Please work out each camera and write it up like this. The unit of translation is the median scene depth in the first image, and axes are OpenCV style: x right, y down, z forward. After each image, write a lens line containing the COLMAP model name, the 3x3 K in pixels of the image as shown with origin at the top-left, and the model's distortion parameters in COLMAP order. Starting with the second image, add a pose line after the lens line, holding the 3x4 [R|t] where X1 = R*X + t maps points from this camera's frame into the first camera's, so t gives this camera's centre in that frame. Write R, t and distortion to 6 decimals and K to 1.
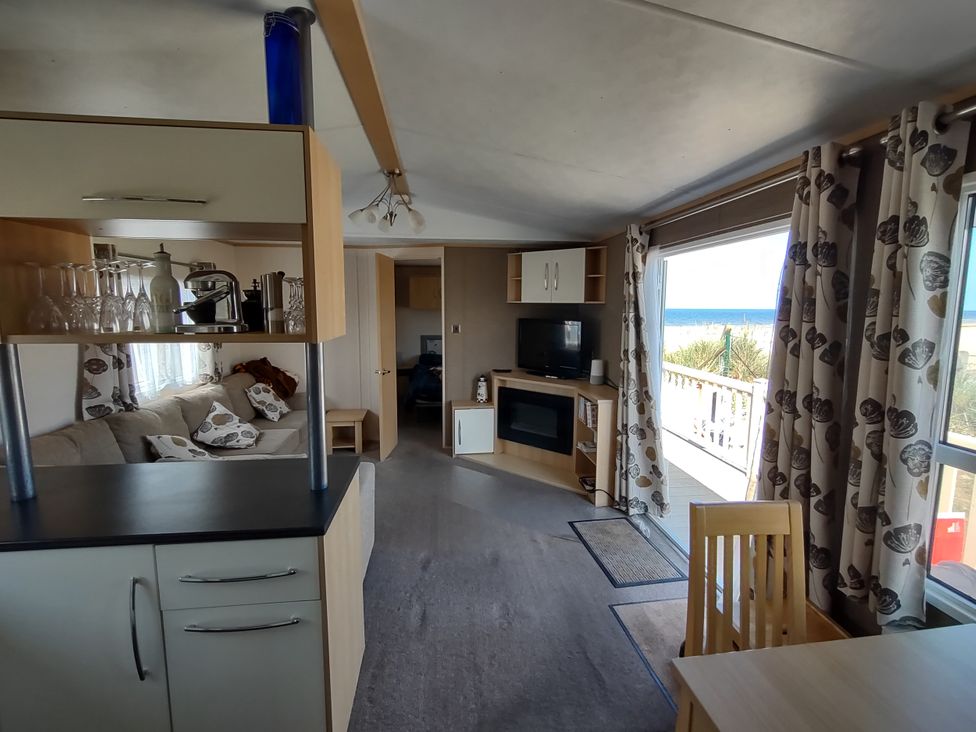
lens RADIAL K [[446.4, 0, 494.9], [0, 446.4, 355.0], [0, 0, 1]] dist [0.015976, -0.001307]
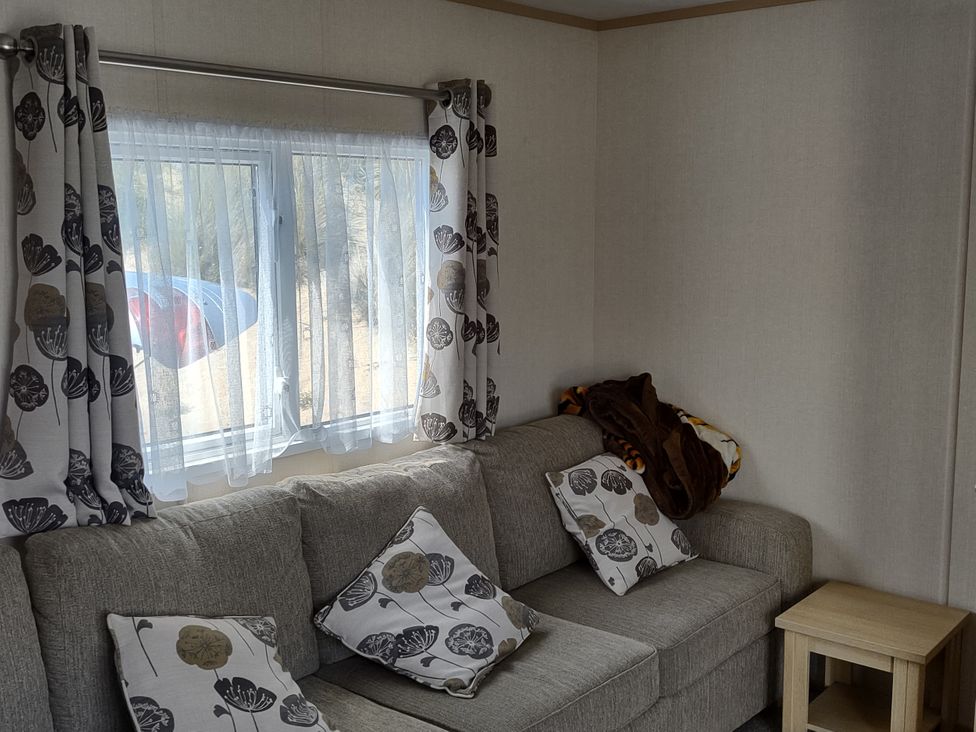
lens RADIAL K [[1086.6, 0, 487.2], [0, 1086.6, 362.0], [0, 0, 1]] dist [0.059974, 0.000000]
pose [[0.665567, 0.091530, -0.740705, -0.021249], [-0.072671, 0.995683, 0.057739, -0.051785], [0.742792, 0.015398, 0.669345, 0.526617]]
